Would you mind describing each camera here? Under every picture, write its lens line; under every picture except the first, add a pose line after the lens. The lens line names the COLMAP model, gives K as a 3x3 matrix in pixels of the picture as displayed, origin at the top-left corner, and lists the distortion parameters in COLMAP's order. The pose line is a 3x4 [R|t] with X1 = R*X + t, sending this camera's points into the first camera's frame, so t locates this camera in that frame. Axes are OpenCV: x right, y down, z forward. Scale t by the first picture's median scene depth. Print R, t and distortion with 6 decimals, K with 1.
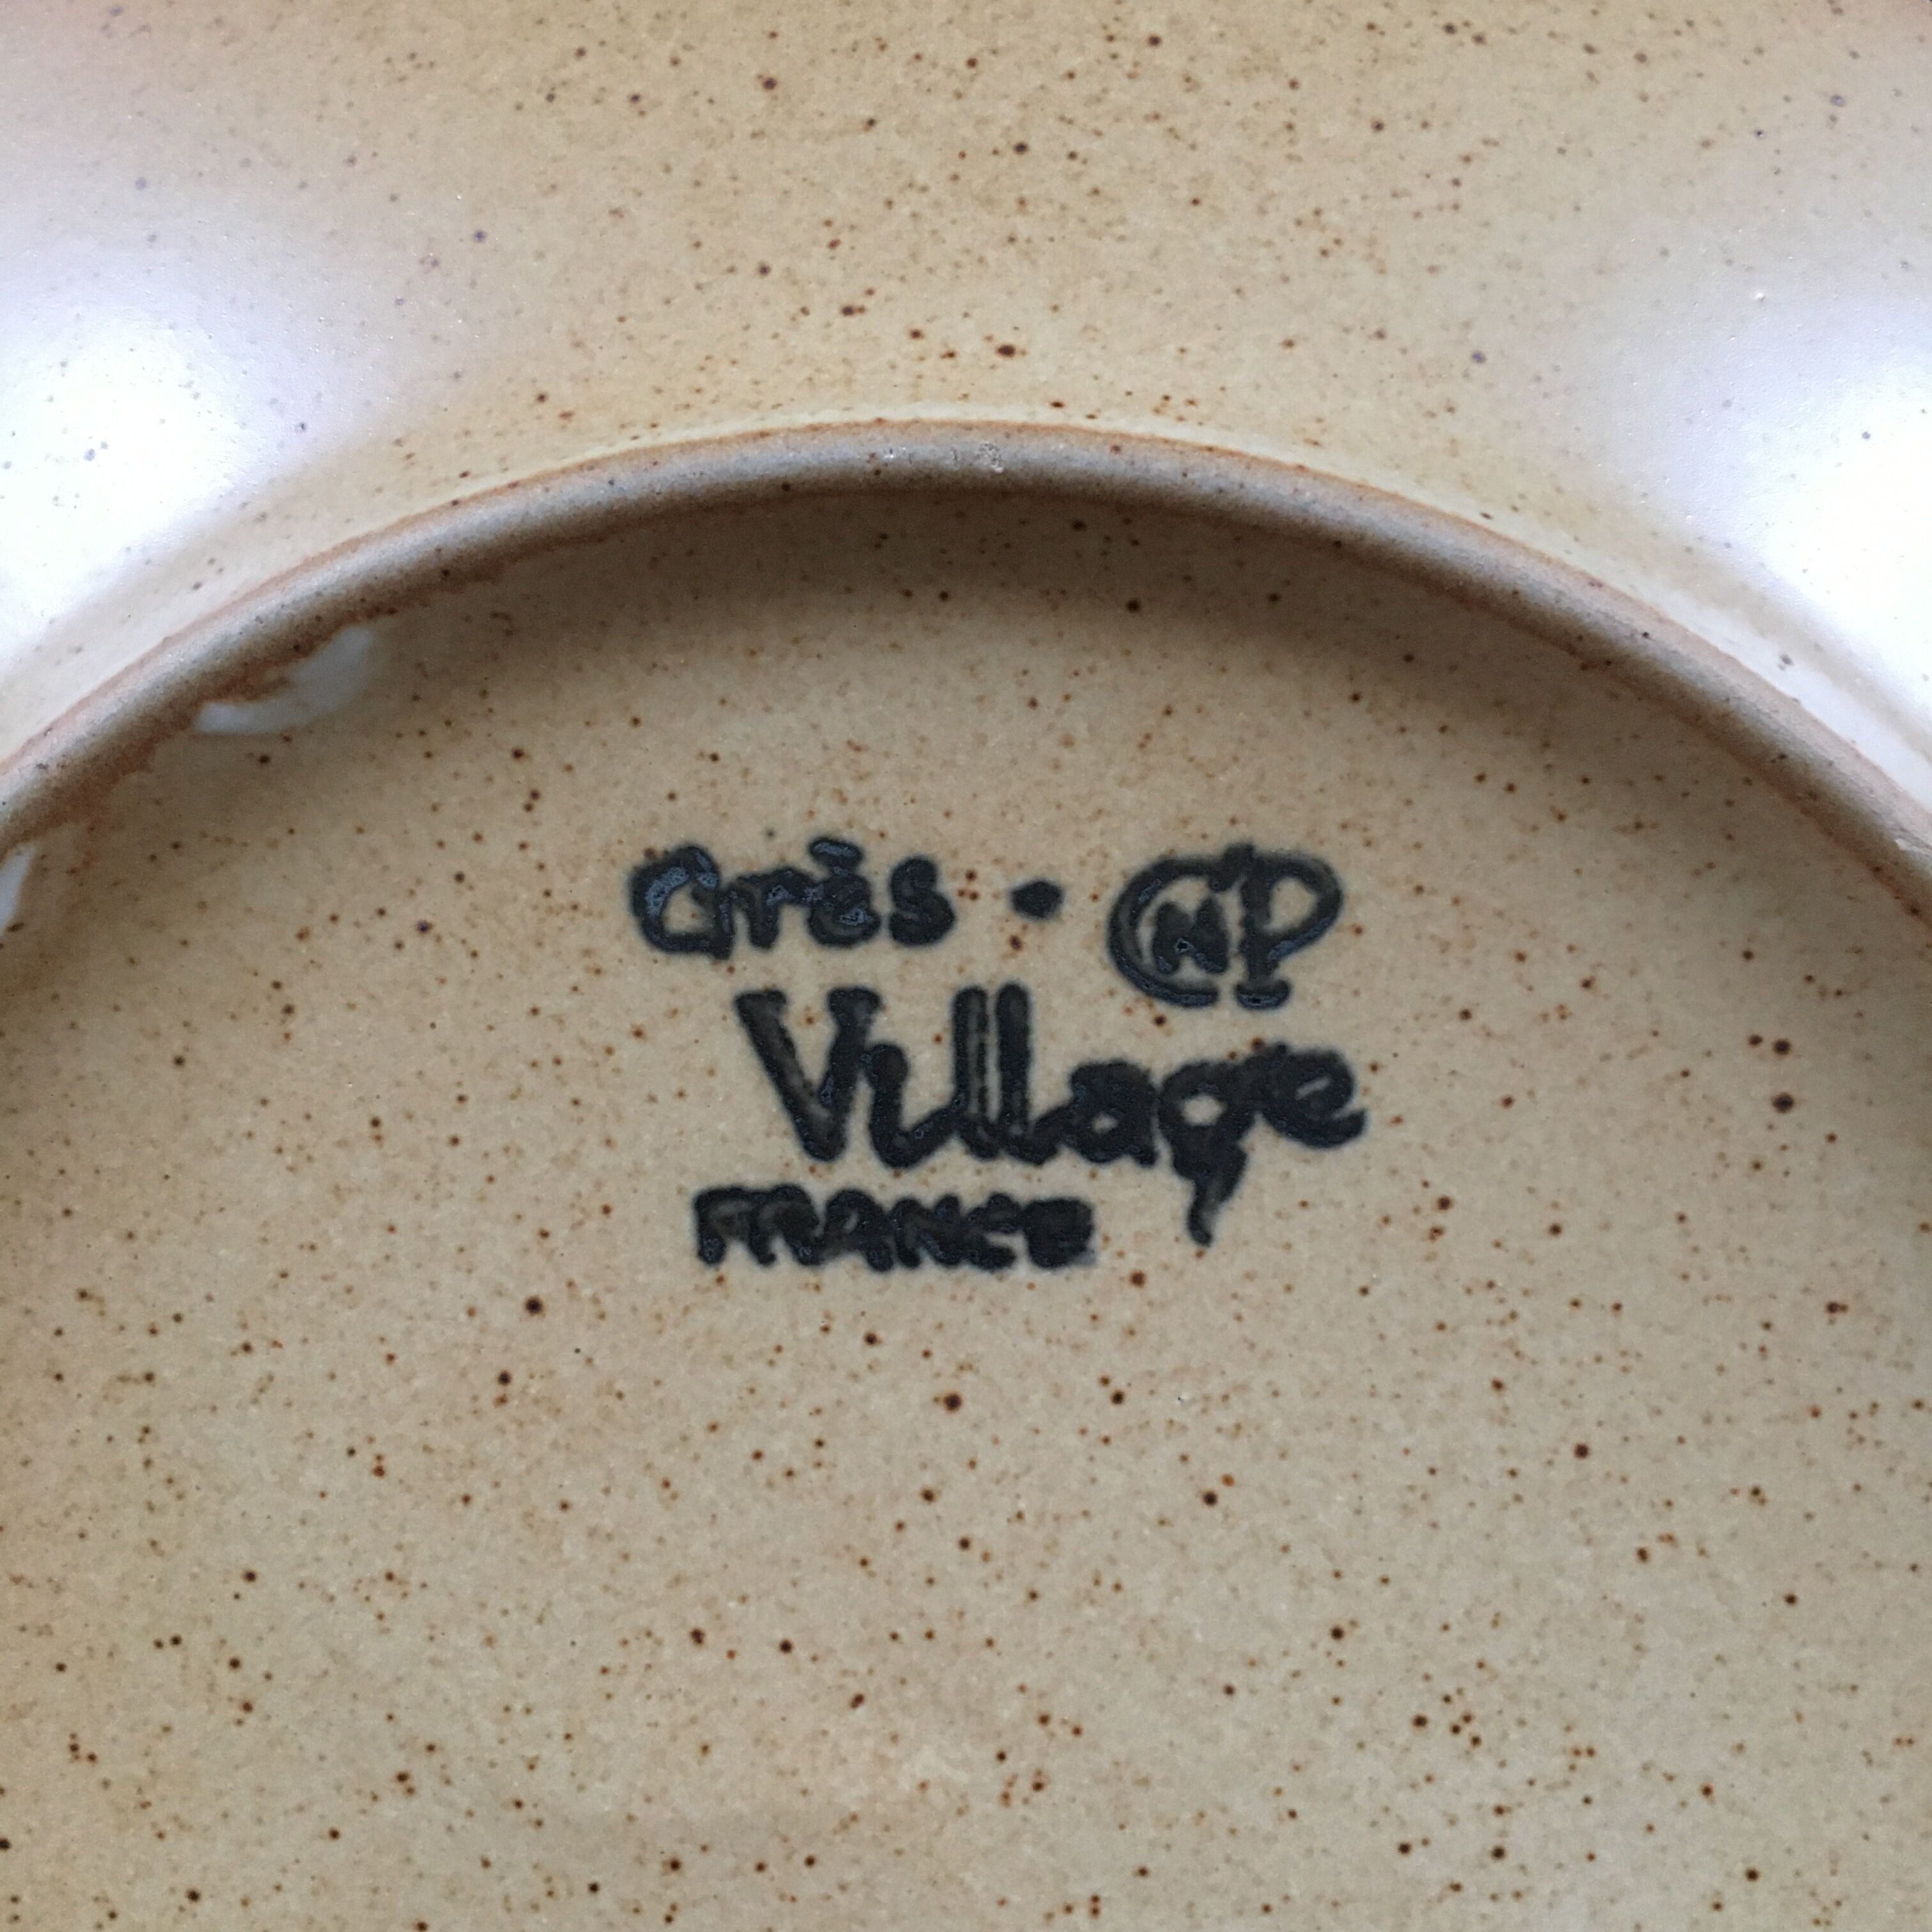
lens RADIAL K [[2211.3, 0, 960.4], [0, 2211.3, 916.4], [0, 0, 1]] dist [0.033851, 0.000000]
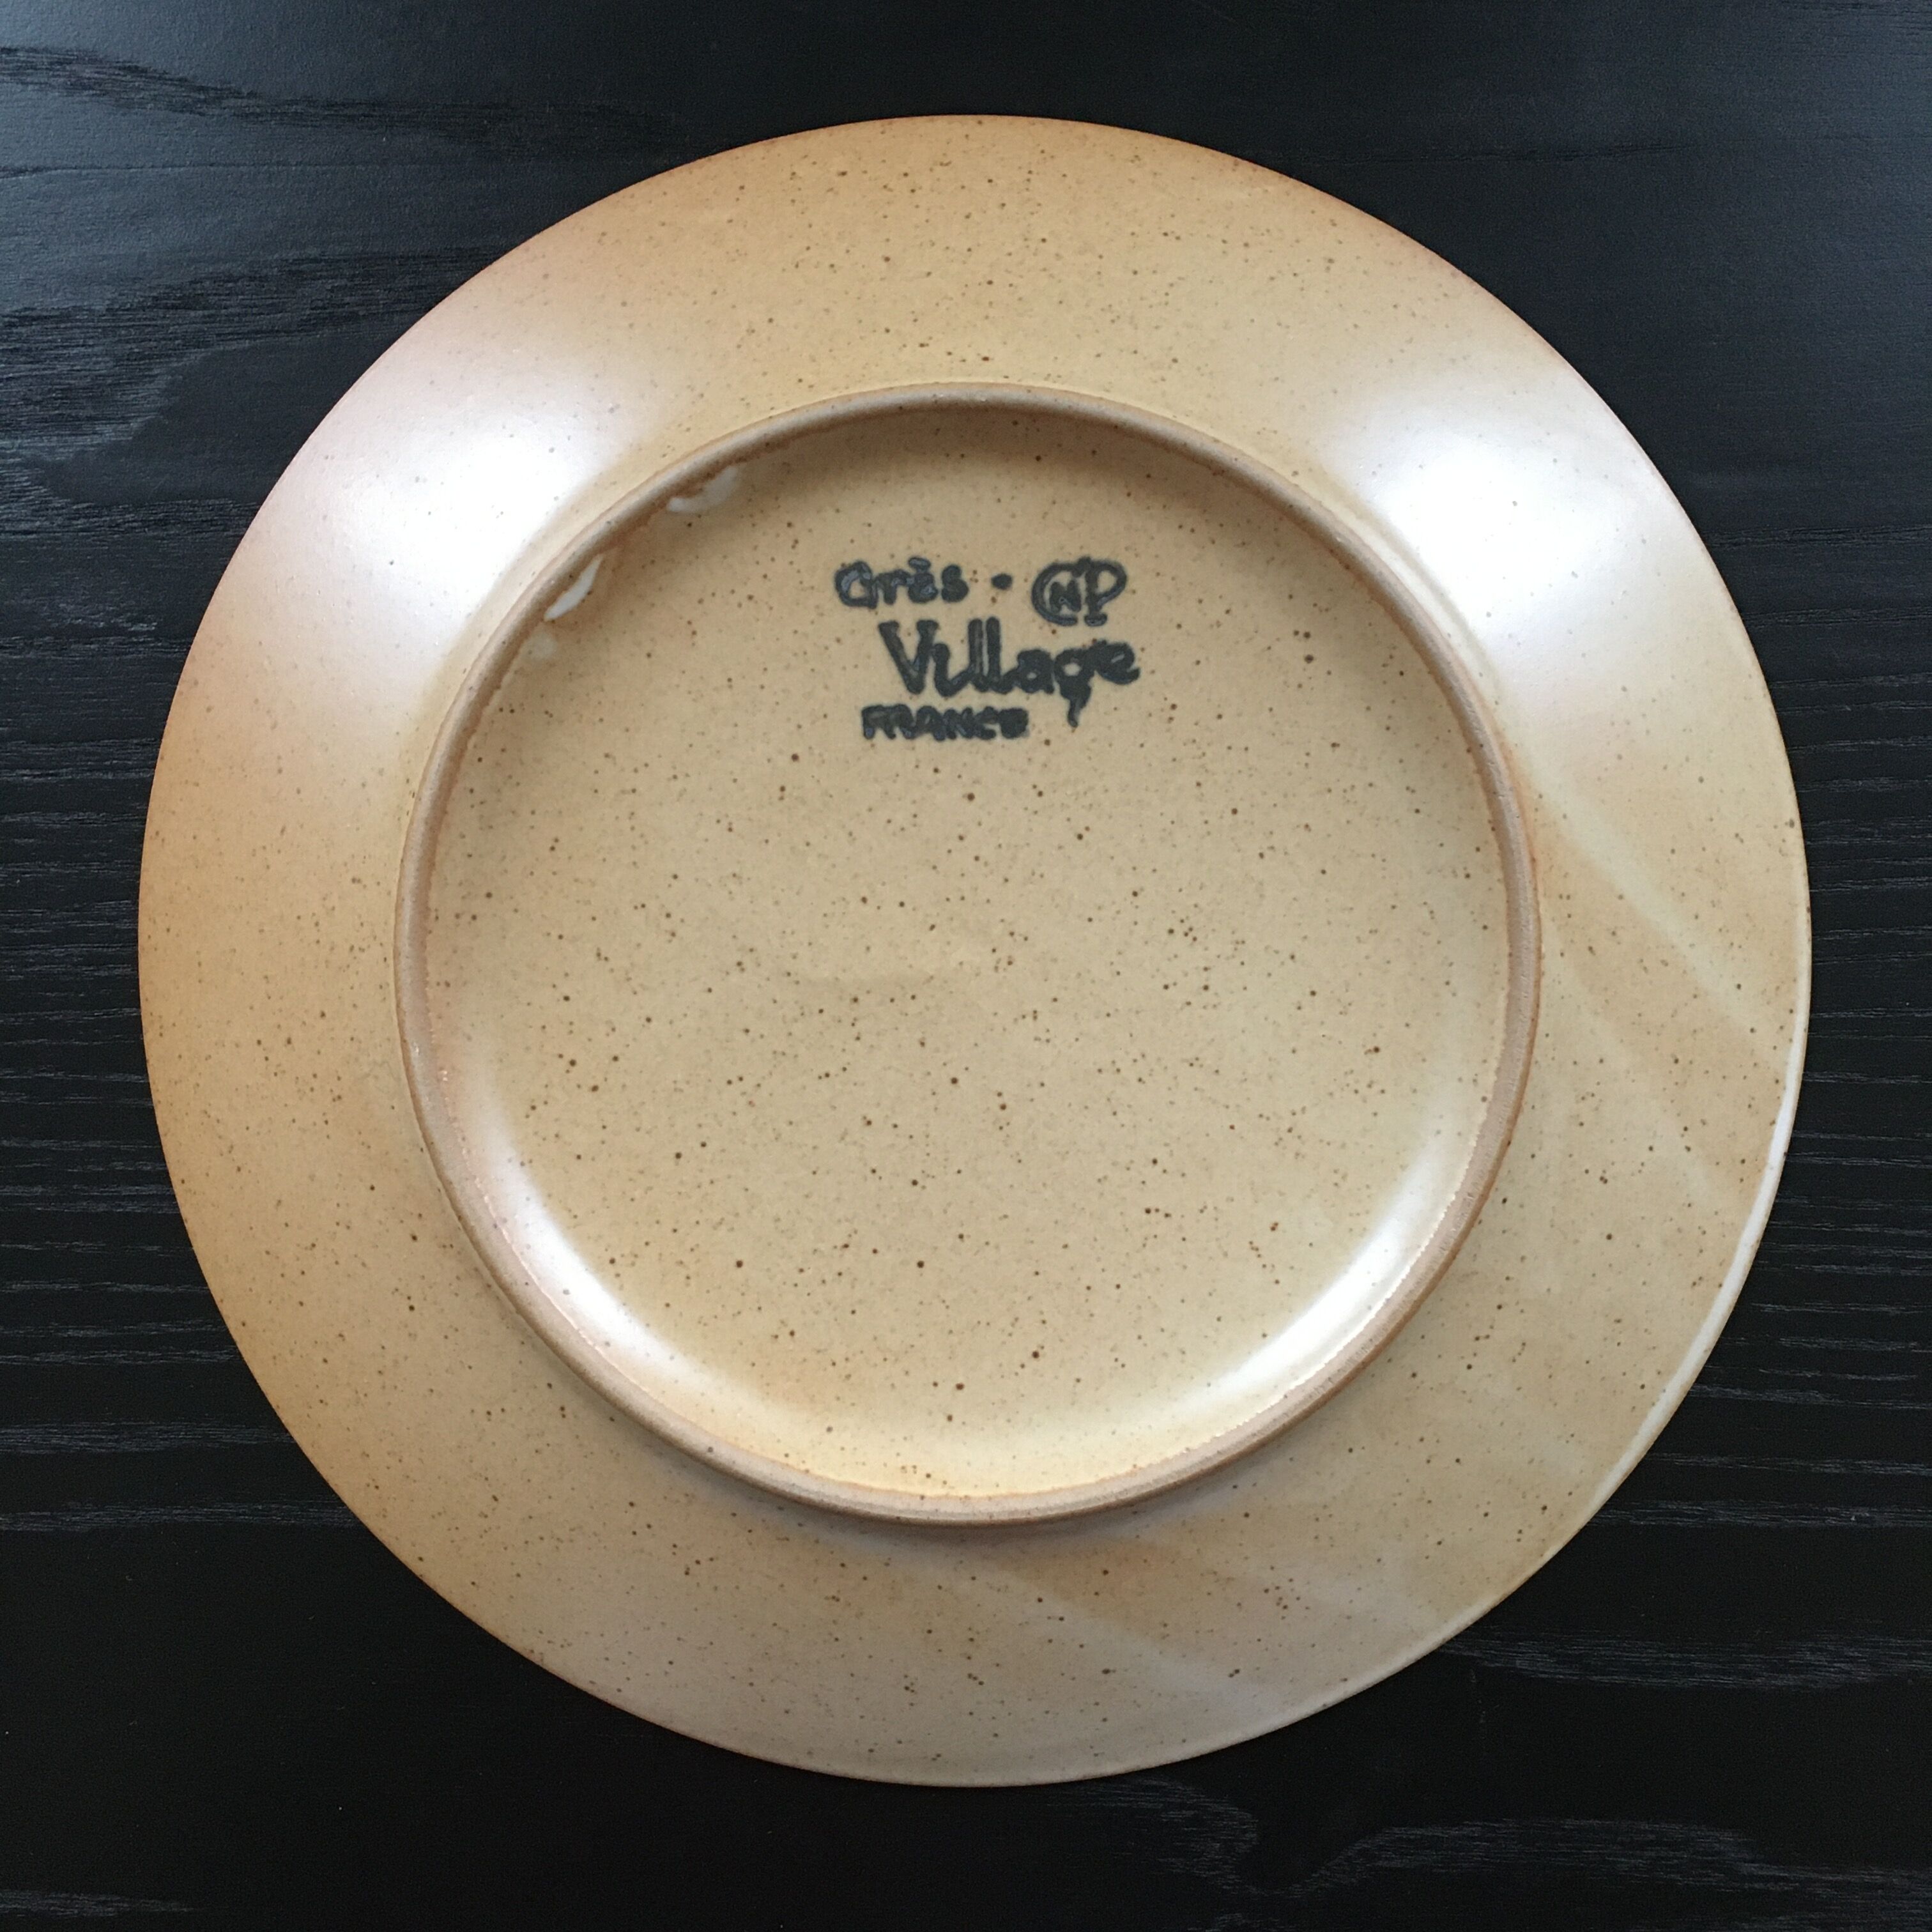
lens RADIAL K [[2211.3, 0, 963.7], [0, 2211.3, 945.9], [0, 0, 1]] dist [0.033851, 0.000000]
pose [[0.999821, -0.016358, 0.009495, -0.036664], [0.017119, 0.996102, -0.086532, 0.591360], [-0.008042, 0.086680, 0.996204, -1.368526]]
